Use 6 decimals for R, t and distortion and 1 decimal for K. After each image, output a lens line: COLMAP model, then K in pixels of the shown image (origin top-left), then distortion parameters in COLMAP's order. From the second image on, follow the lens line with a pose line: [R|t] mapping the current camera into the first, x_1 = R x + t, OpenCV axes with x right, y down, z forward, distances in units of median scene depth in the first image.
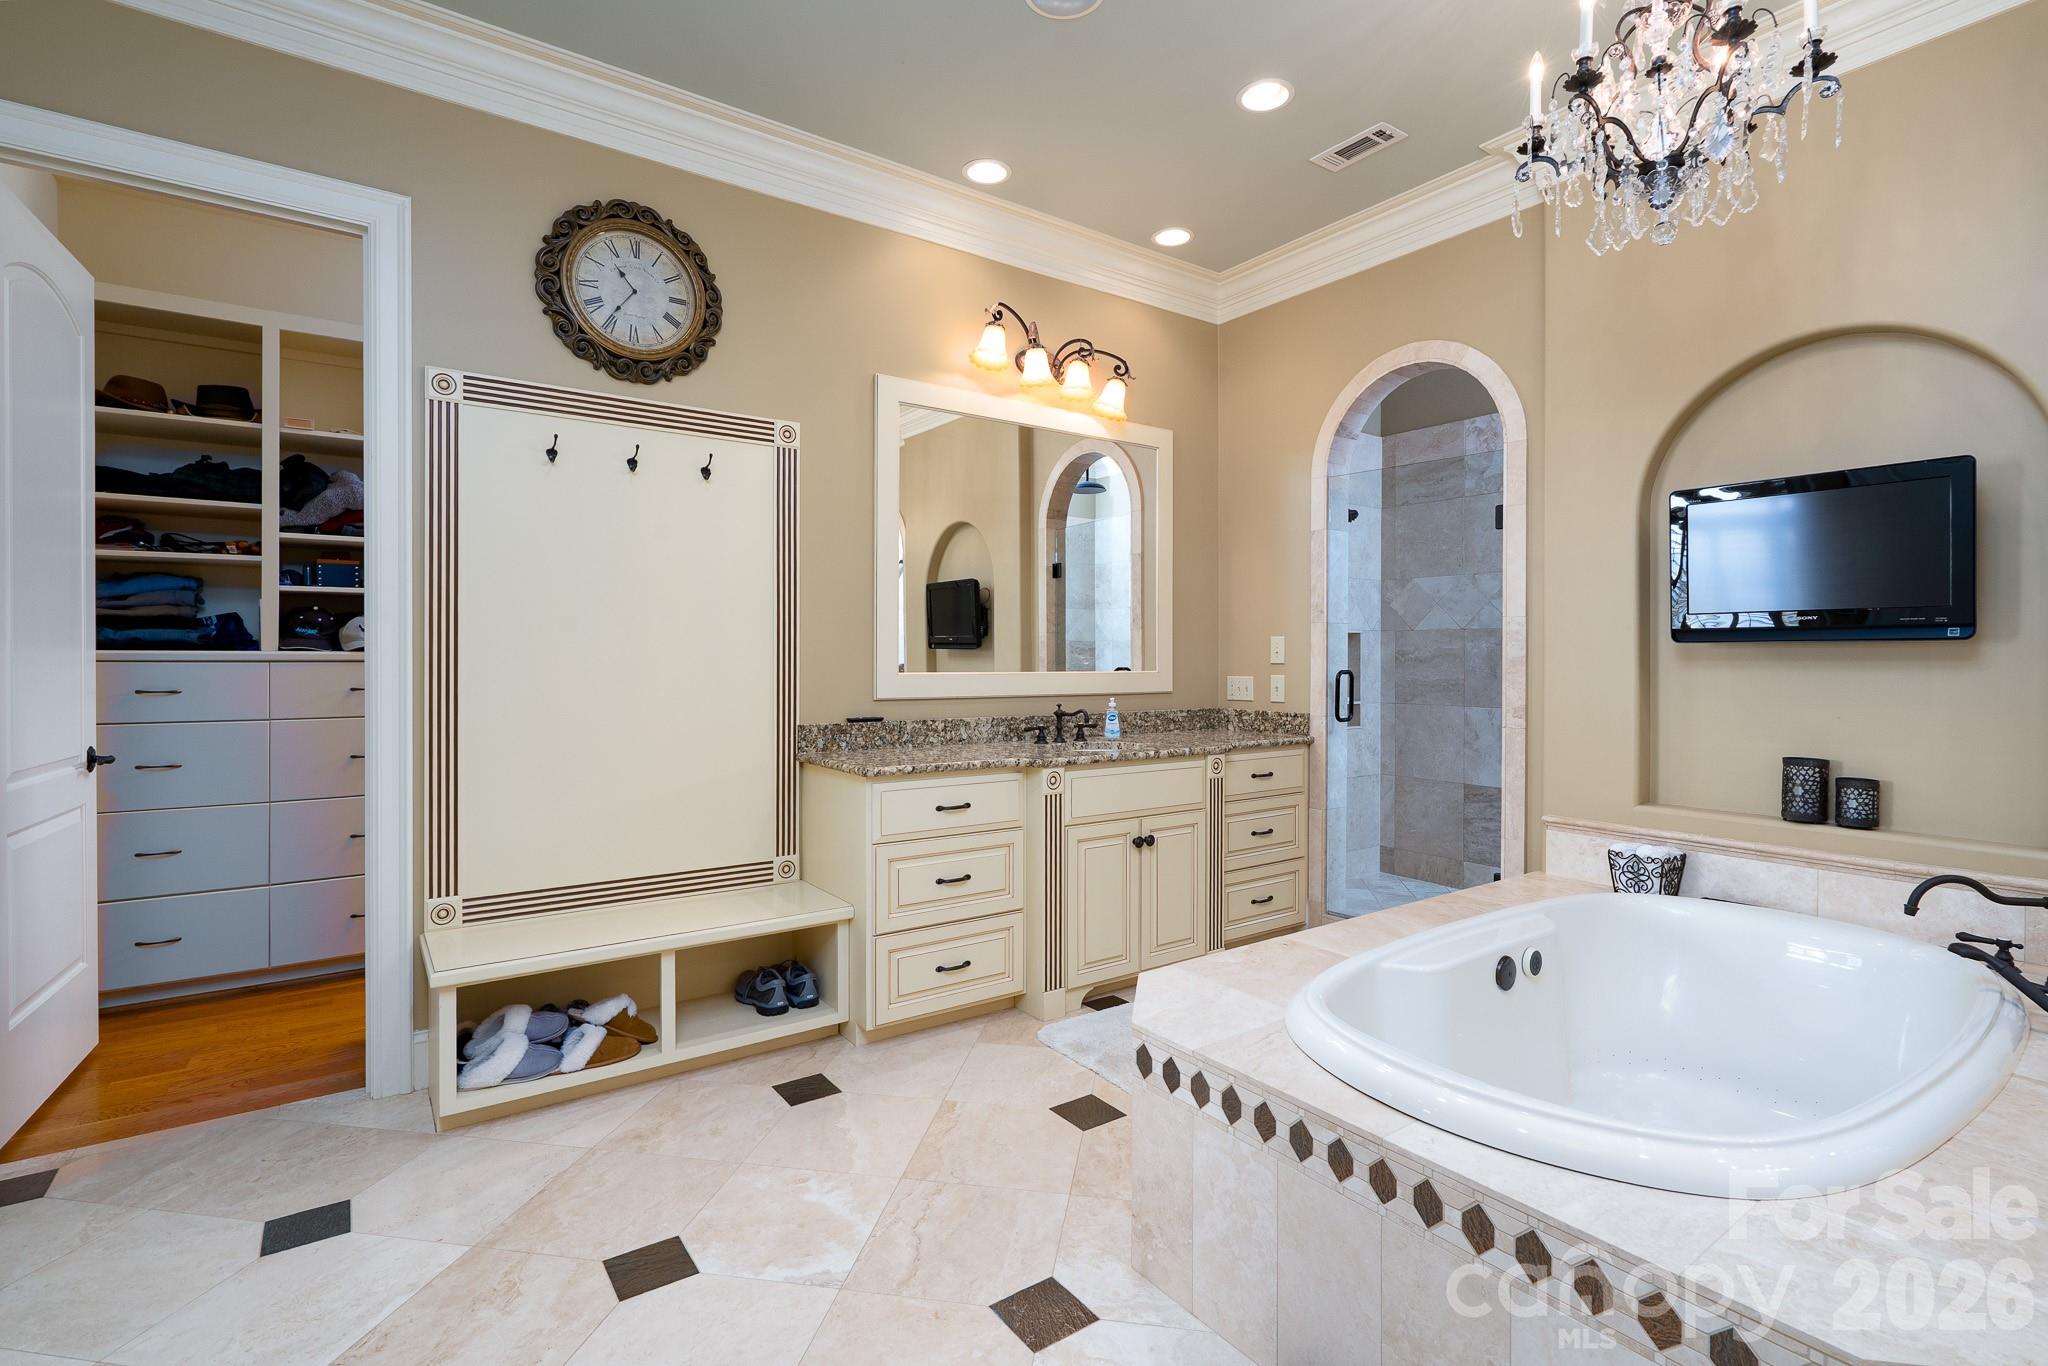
lens RADIAL K [[936.5, 0, 1042.4], [0, 936.5, 665.3], [0, 0, 1]] dist [-0.007760, 0.001333]
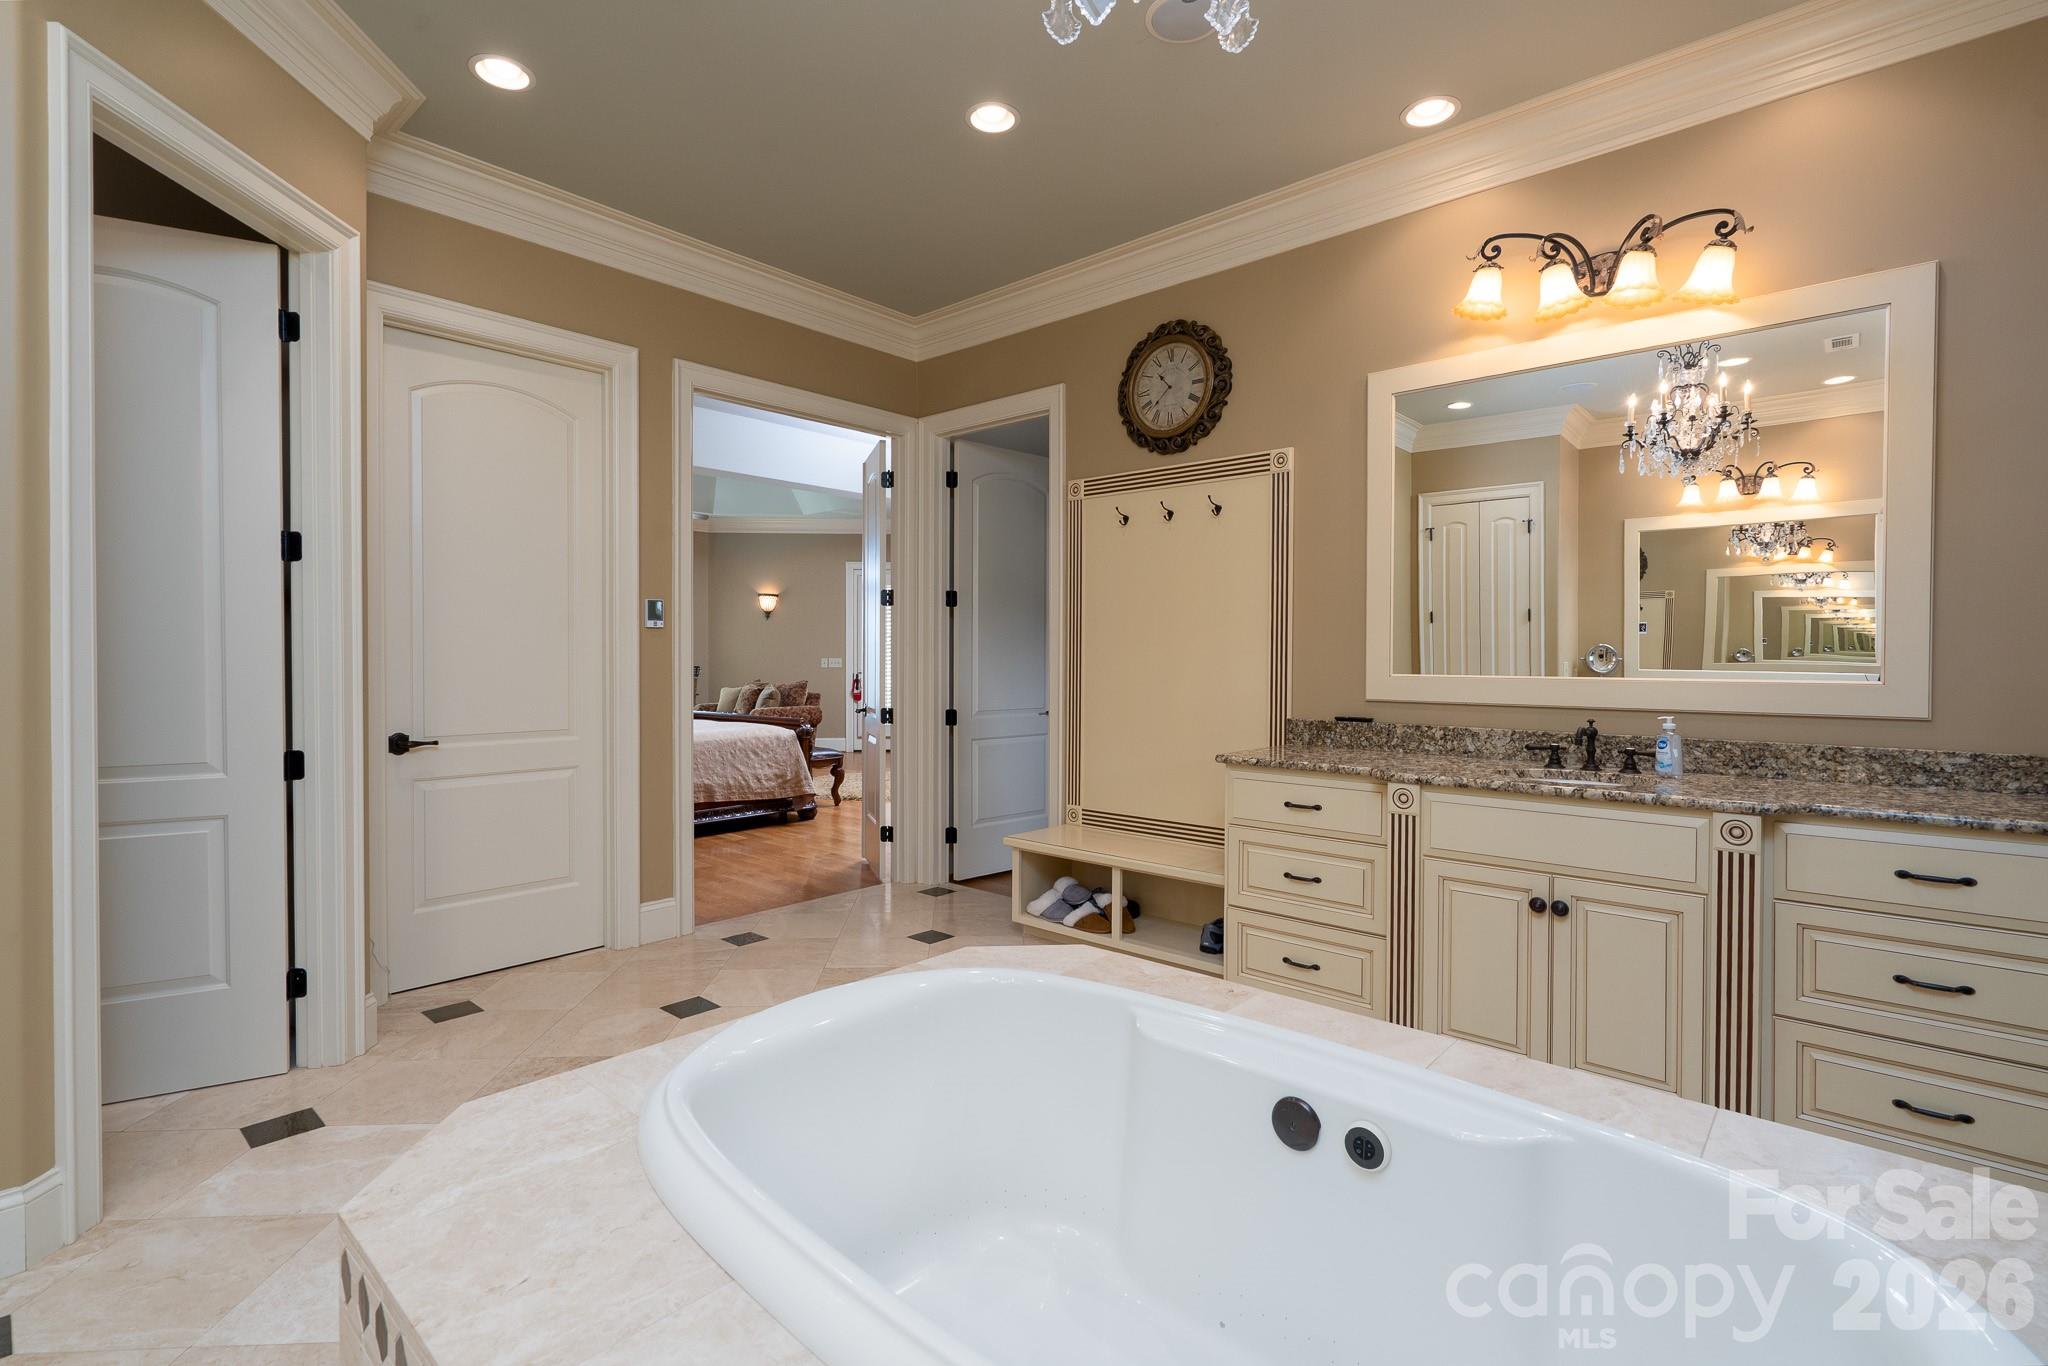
lens RADIAL K [[936.5, 0, 1042.6], [0, 936.5, 673.6], [0, 0, 1]] dist [-0.007760, 0.001333]
pose [[0.235219, 0.014117, -0.971840, 0.751610], [-0.011383, 0.999866, 0.011769, 0.000298], [0.971876, 0.008294, 0.235348, 0.452000]]
